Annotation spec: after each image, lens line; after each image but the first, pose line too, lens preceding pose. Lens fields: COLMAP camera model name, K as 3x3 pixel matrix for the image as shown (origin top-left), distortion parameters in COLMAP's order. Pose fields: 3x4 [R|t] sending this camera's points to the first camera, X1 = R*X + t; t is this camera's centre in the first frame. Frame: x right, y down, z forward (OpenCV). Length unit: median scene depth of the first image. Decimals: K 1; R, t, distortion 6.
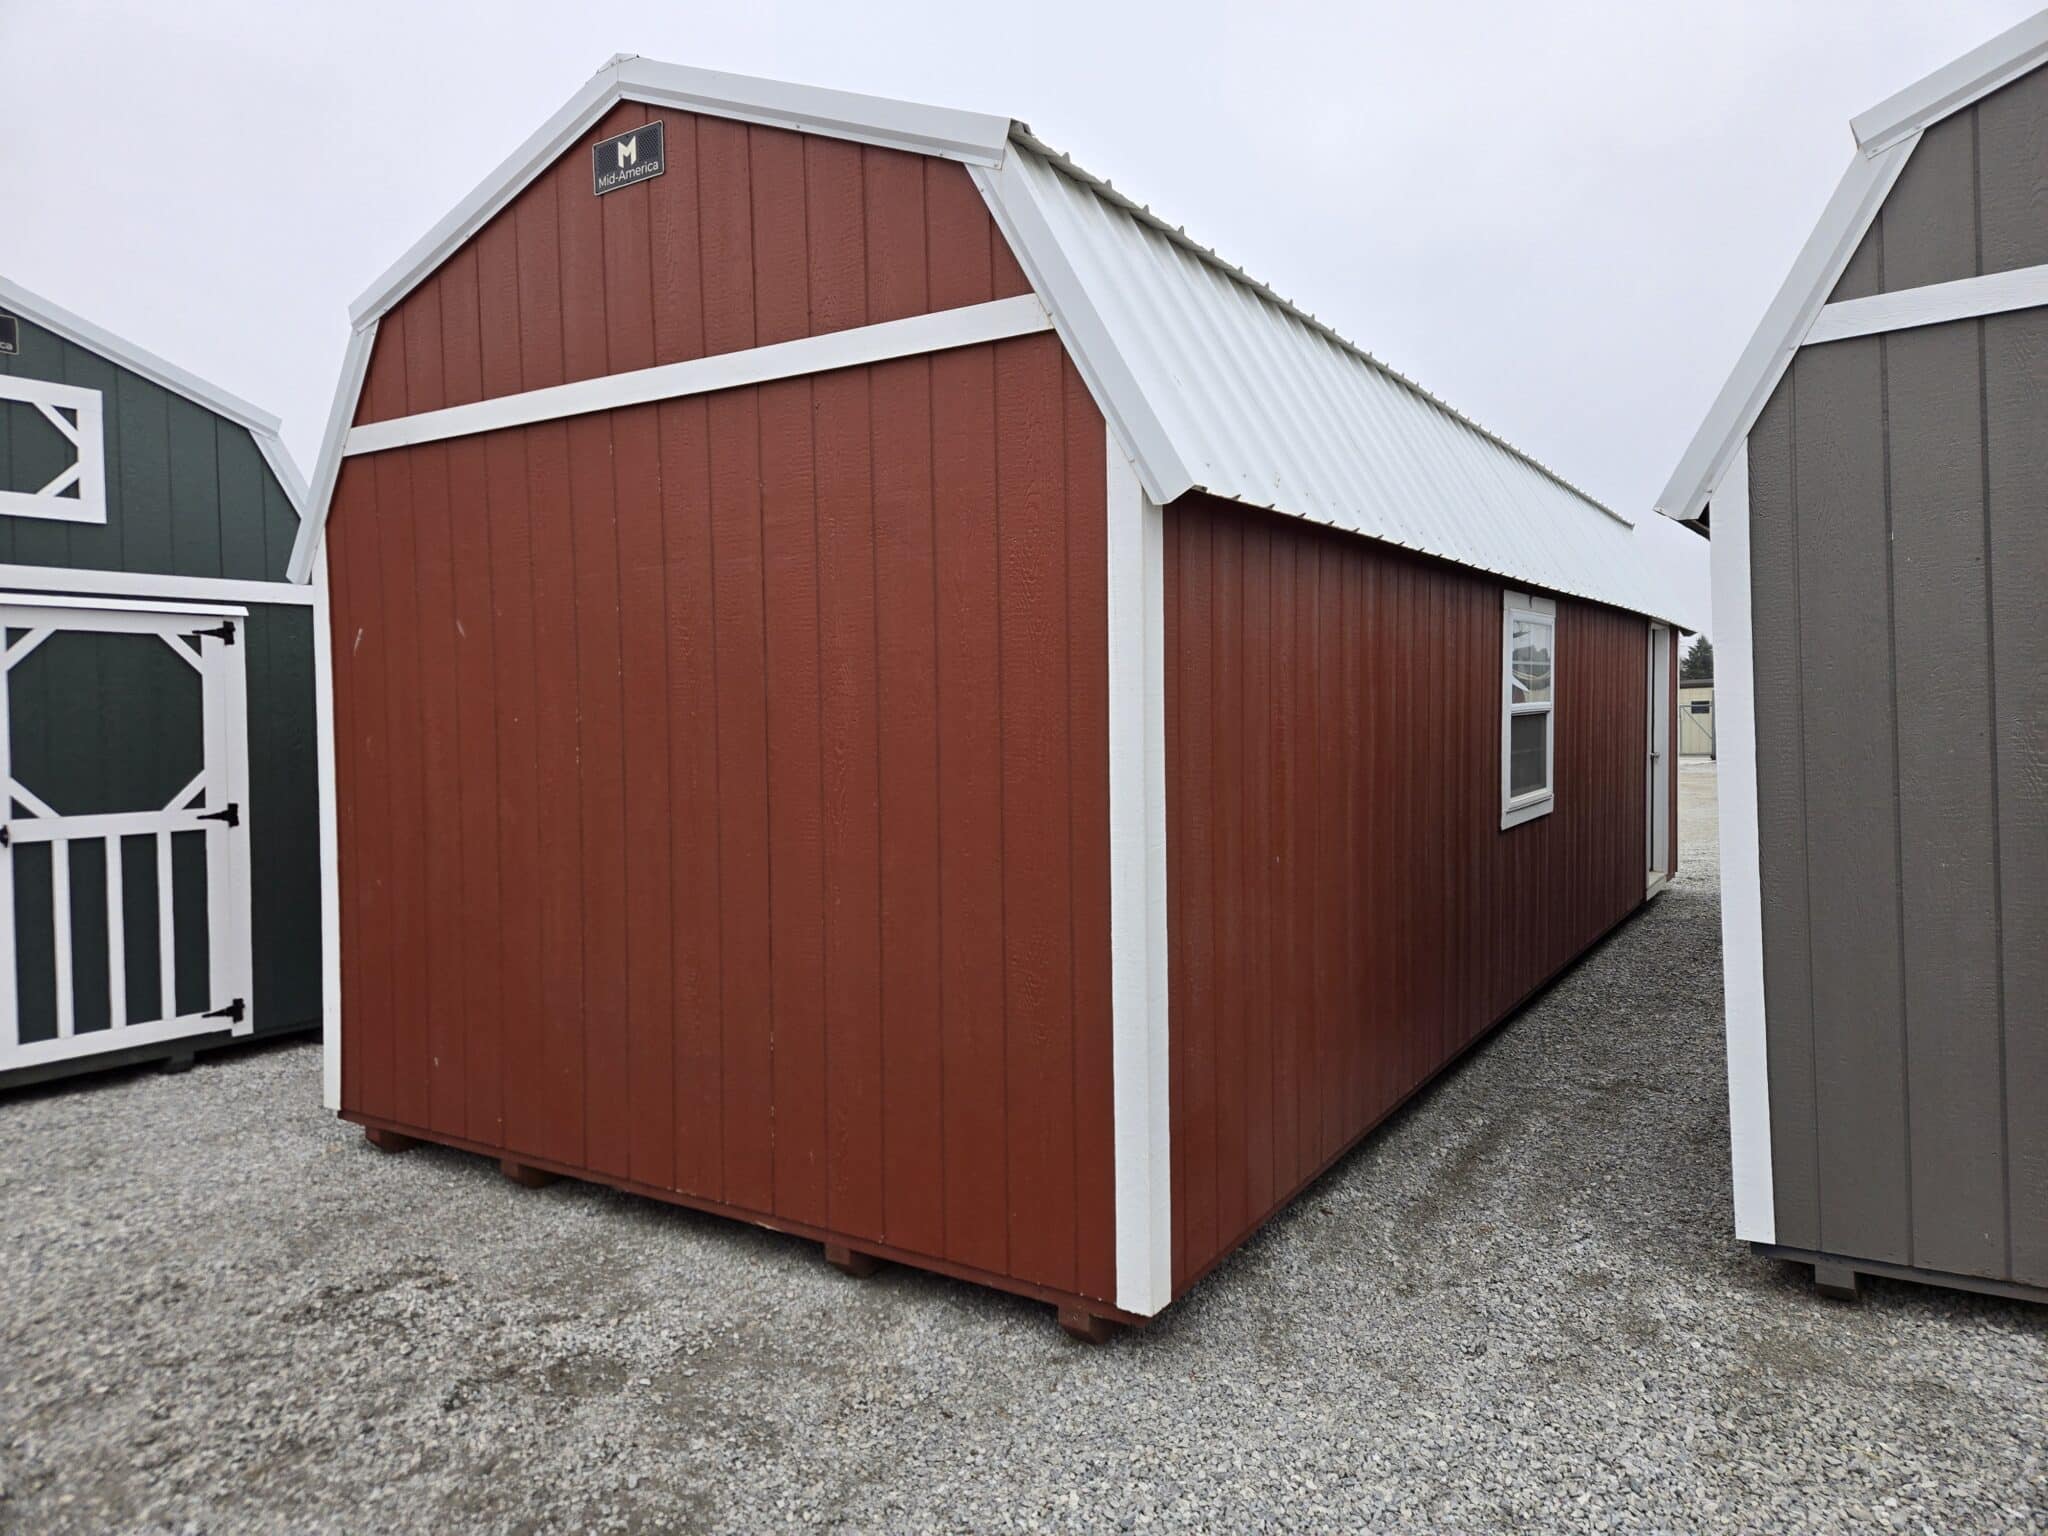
lens RADIAL K [[1382.0, 0, 1009.2], [0, 1382.0, 759.5], [0, 0, 1]] dist [0.073618, -0.063860]
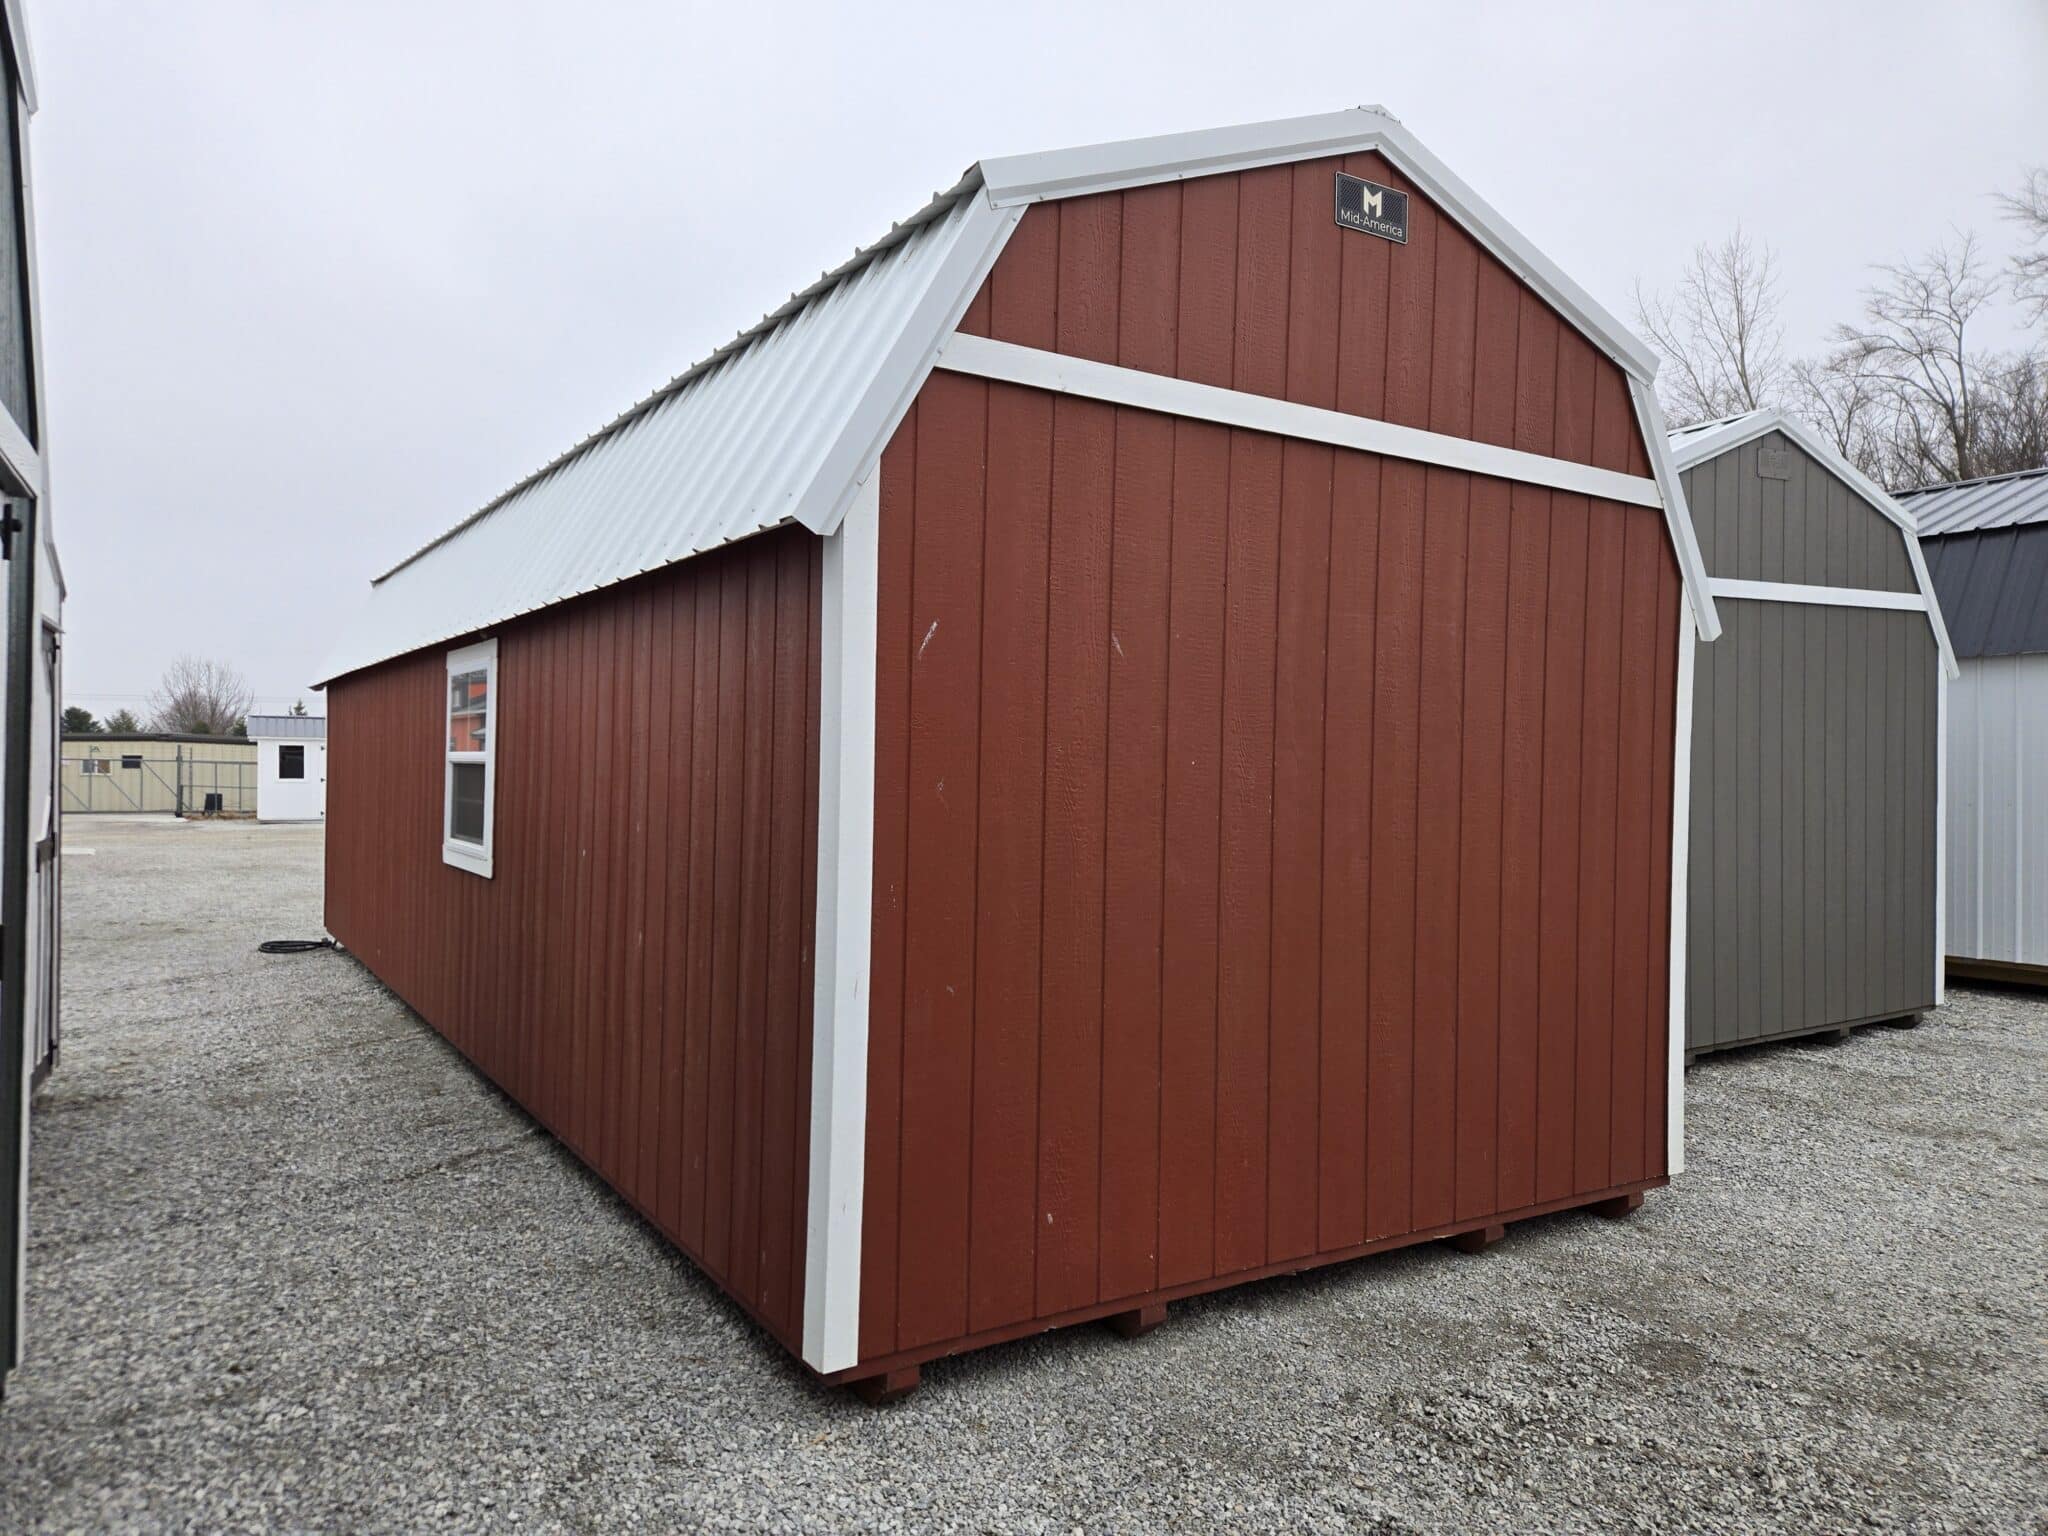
lens RADIAL K [[1382.0, 0, 1047.3], [0, 1382.0, 760.0], [0, 0, 1]] dist [0.073618, -0.063860]
pose [[0.404412, 0.025720, 0.914215, -1.272199], [0.007024, 0.999488, -0.031227, -0.004186], [-0.914550, 0.019050, 0.404024, 0.815530]]
